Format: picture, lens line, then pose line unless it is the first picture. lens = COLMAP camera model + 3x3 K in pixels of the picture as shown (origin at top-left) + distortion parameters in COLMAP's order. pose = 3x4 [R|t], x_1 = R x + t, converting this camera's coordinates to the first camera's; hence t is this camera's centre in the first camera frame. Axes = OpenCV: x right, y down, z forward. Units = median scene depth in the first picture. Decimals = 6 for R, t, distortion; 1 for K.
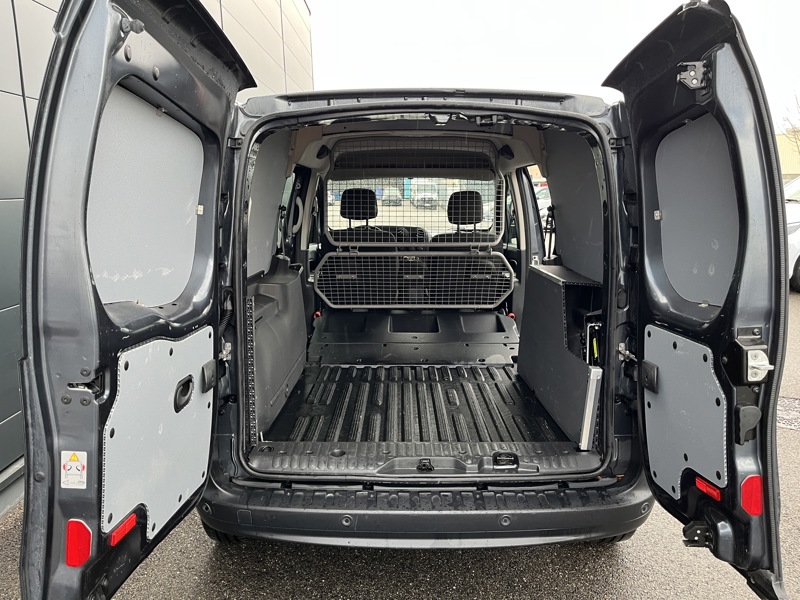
lens RADIAL K [[609.1, 0, 402.0], [0, 609.1, 302.4], [0, 0, 1]] dist [0.039550, -0.074891]
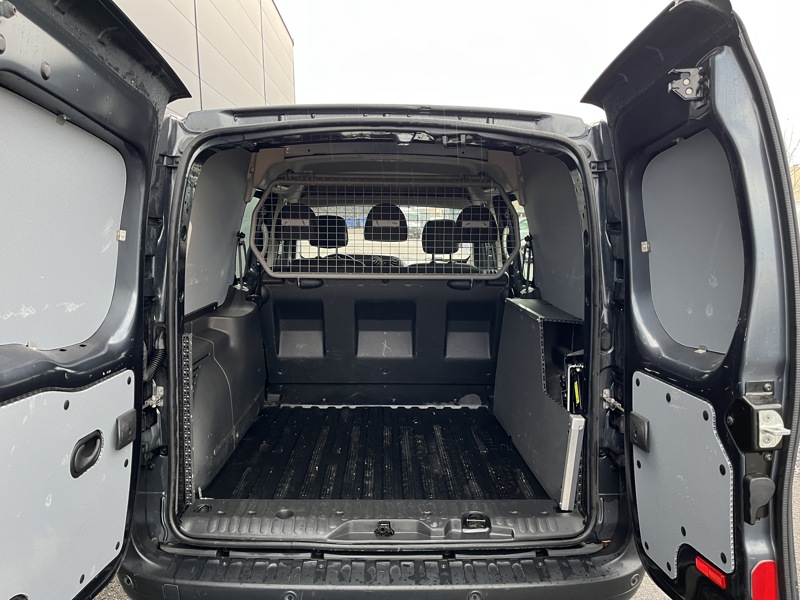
lens RADIAL K [[609.1, 0, 396.2], [0, 609.1, 298.5], [0, 0, 1]] dist [0.039550, -0.074891]
pose [[0.999814, 0.008065, 0.017545, 0.038863], [-0.007133, 0.998591, -0.052579, -0.016982], [-0.017945, 0.052444, 0.998463, 0.115385]]
